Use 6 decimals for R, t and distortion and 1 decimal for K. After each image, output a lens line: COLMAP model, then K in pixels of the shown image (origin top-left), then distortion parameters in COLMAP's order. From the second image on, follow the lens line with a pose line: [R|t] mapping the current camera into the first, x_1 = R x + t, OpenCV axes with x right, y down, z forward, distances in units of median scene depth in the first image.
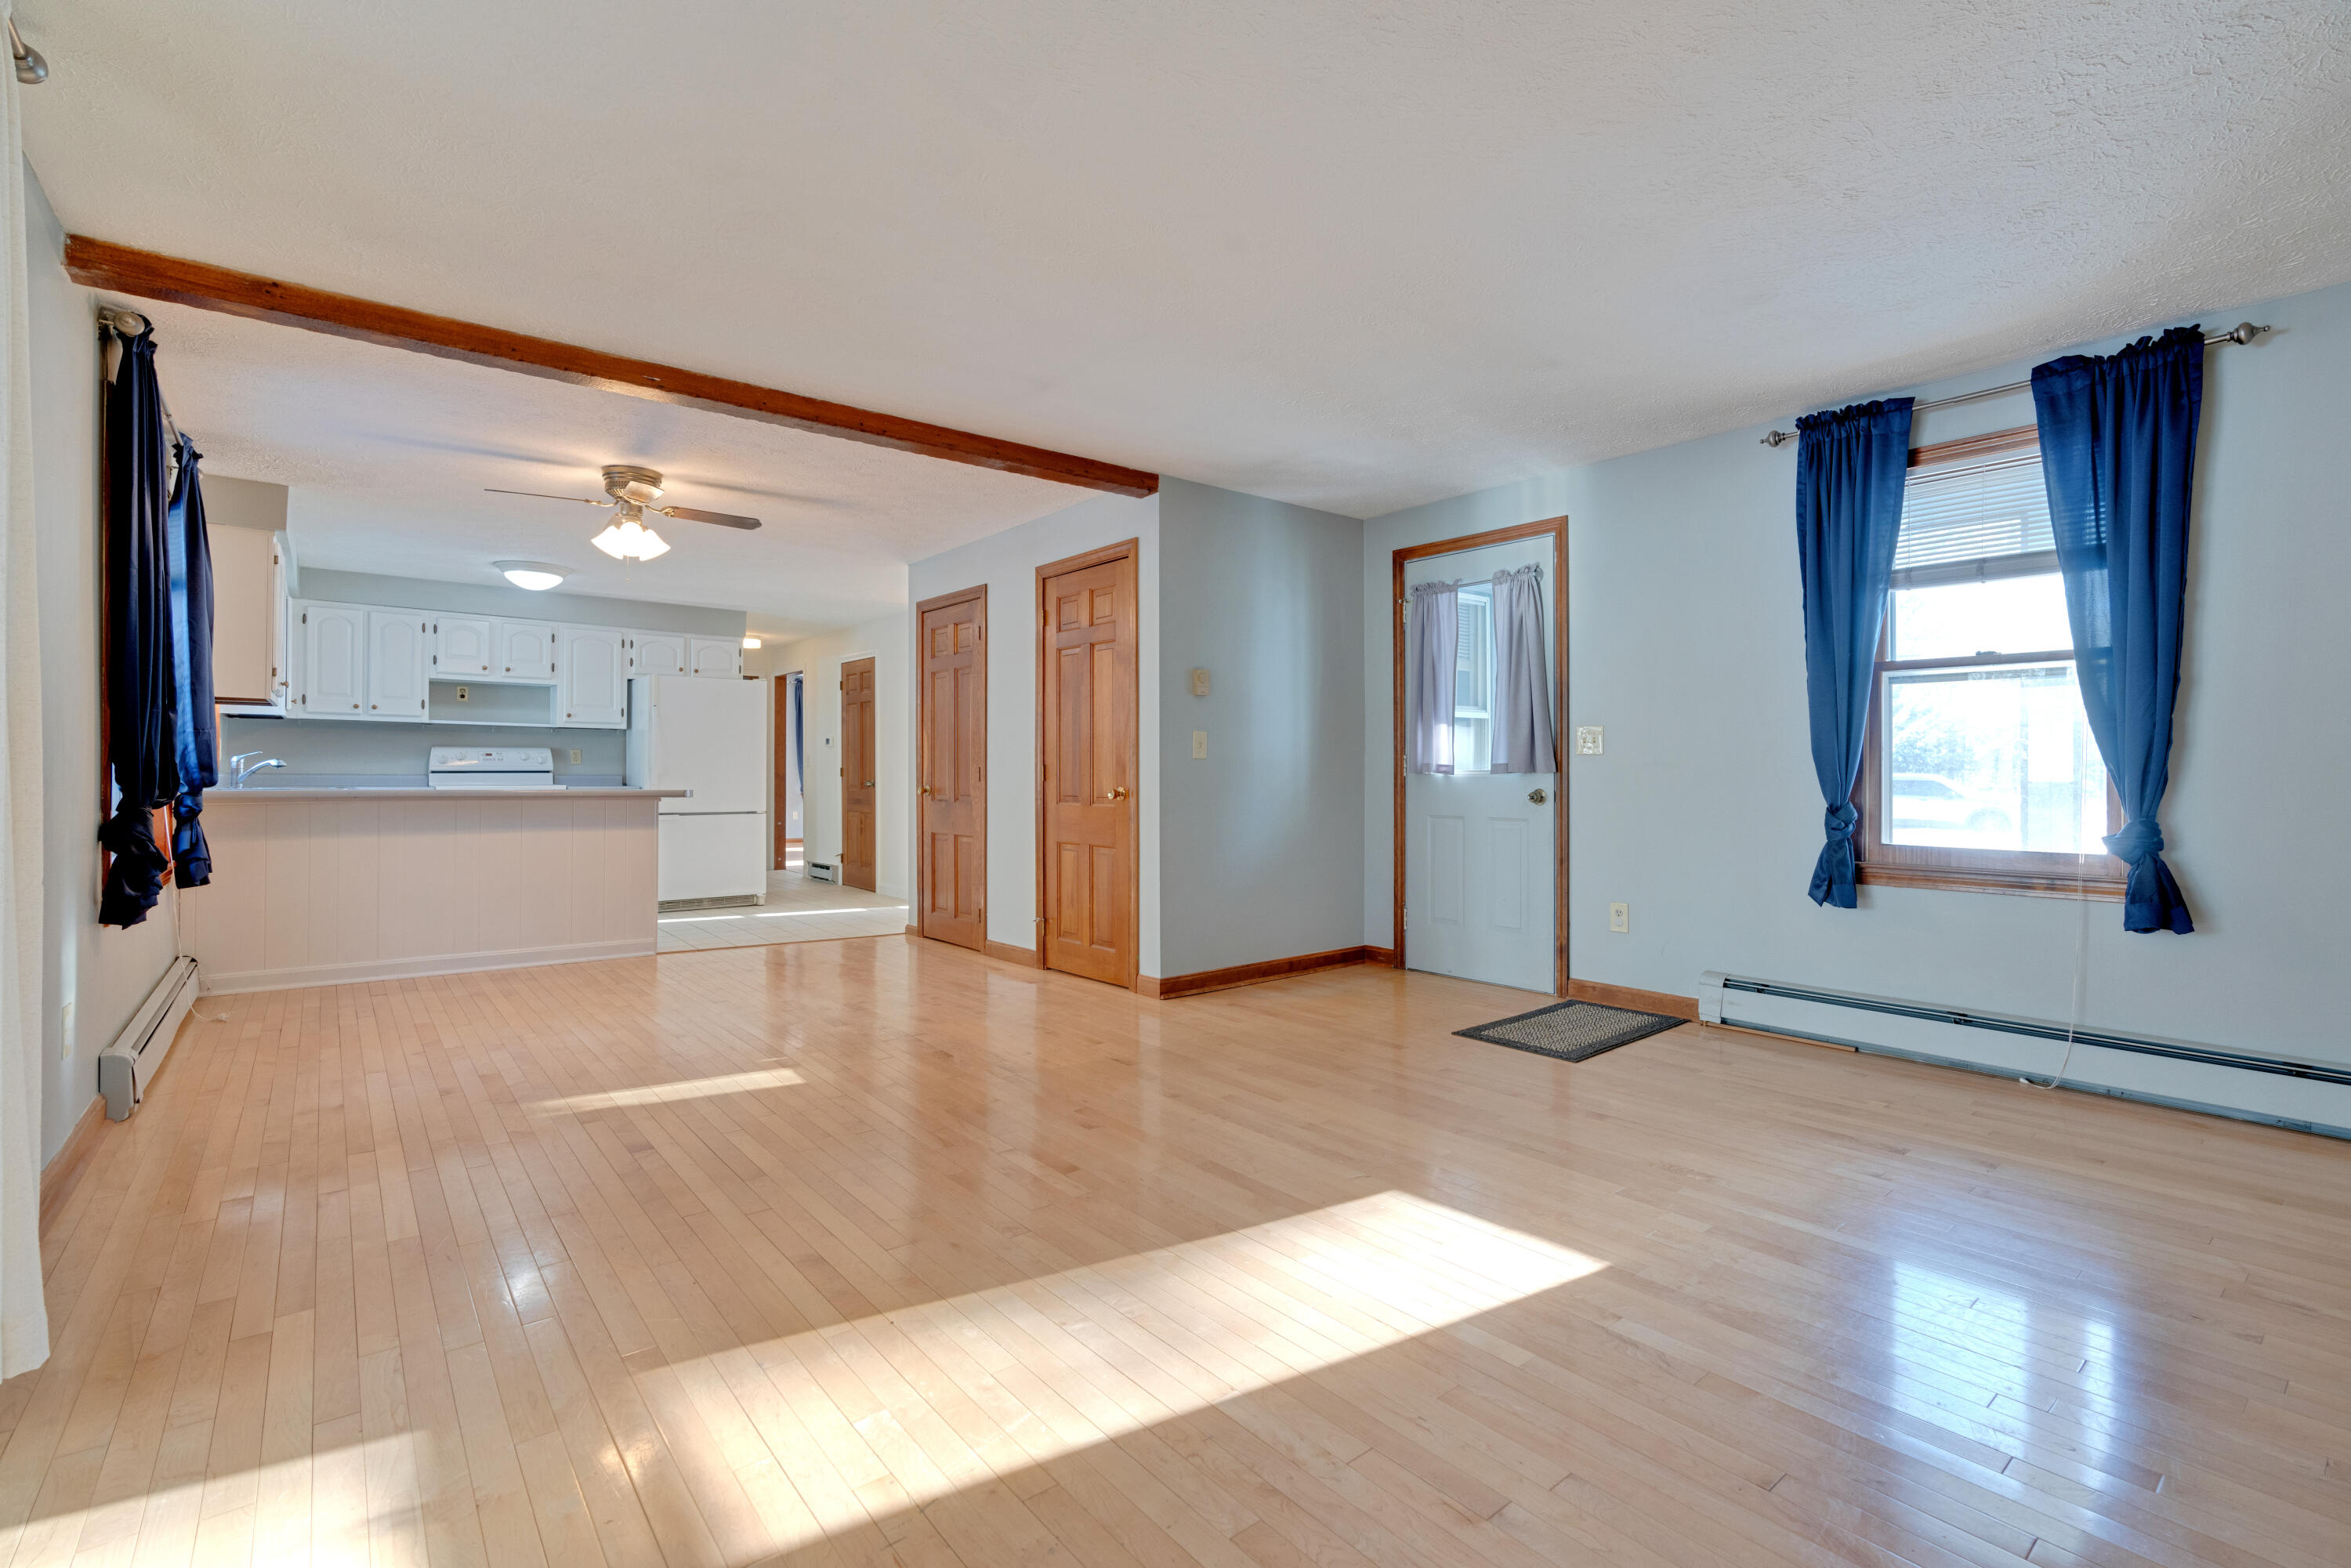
lens RADIAL K [[1055.2, 0, 1162.7], [0, 1055.2, 777.9], [0, 0, 1]] dist [-0.002917, -0.000599]
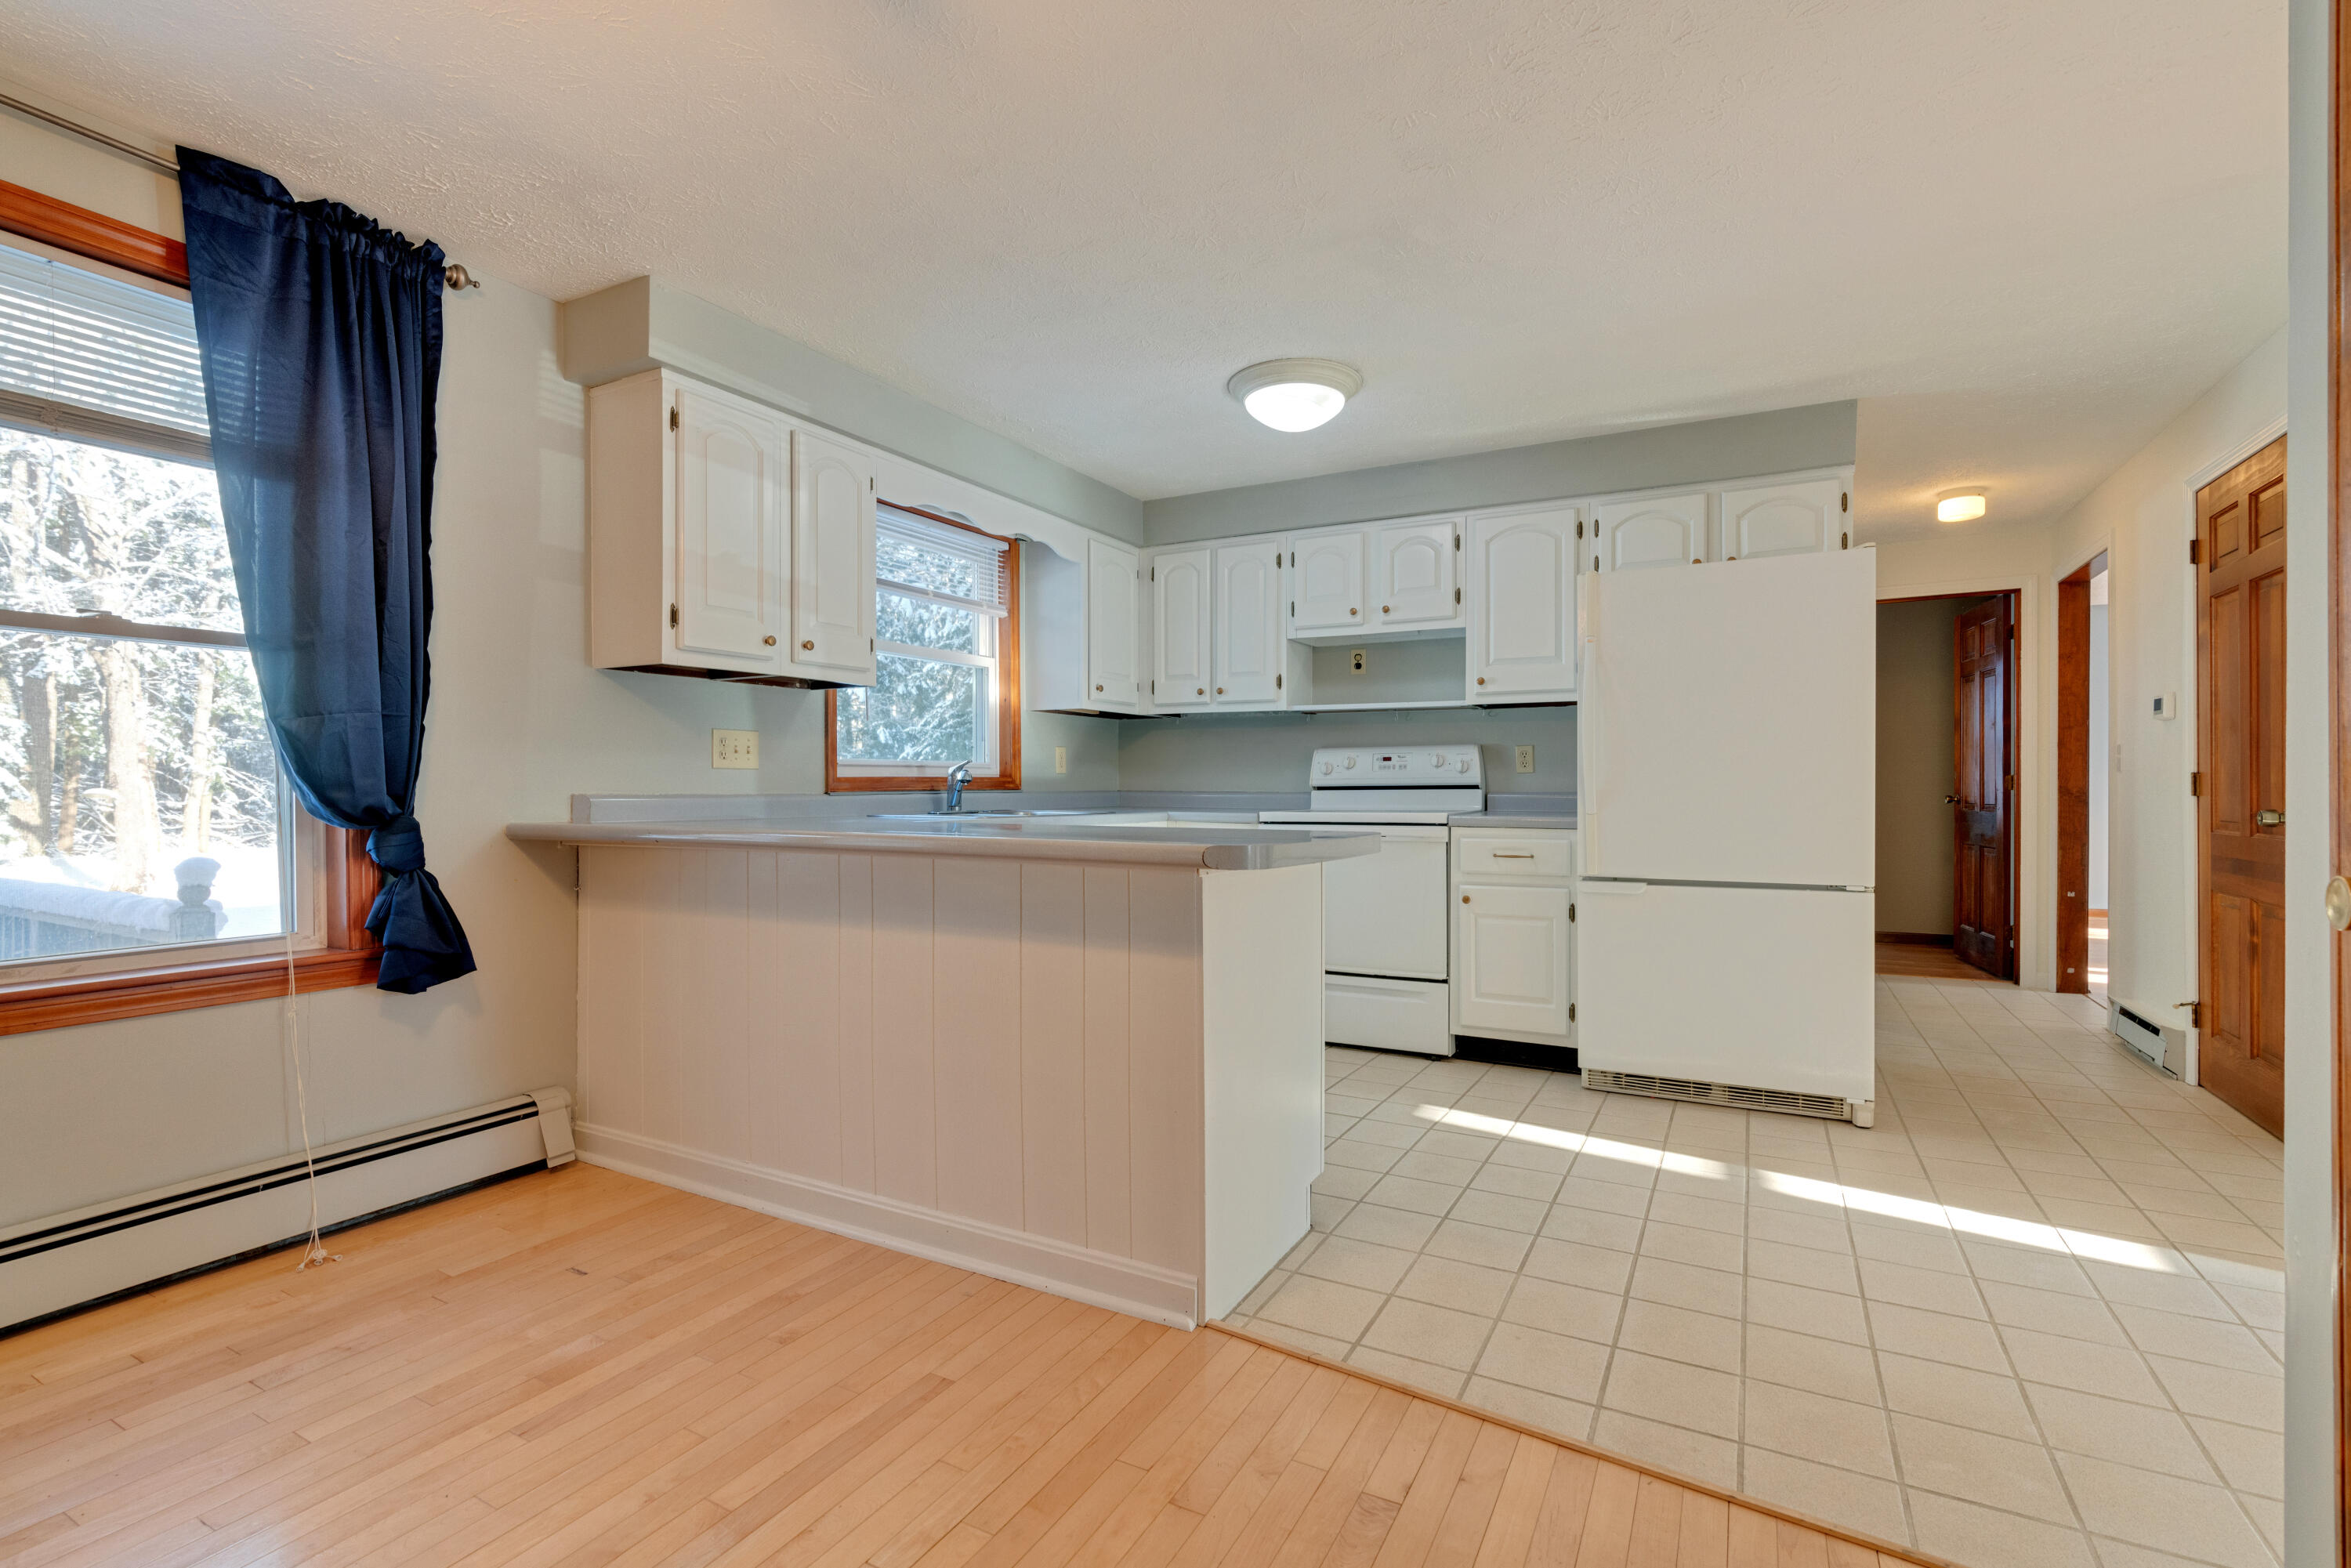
lens RADIAL K [[1055.2, 0, 1187.4], [0, 1055.2, 789.3], [0, 0, 1]] dist [-0.002917, -0.000599]
pose [[0.399538, -0.002527, -0.916713, -0.130683], [-0.000339, 0.999996, -0.002905, -0.002673], [0.916717, 0.001472, 0.399535, 0.648004]]
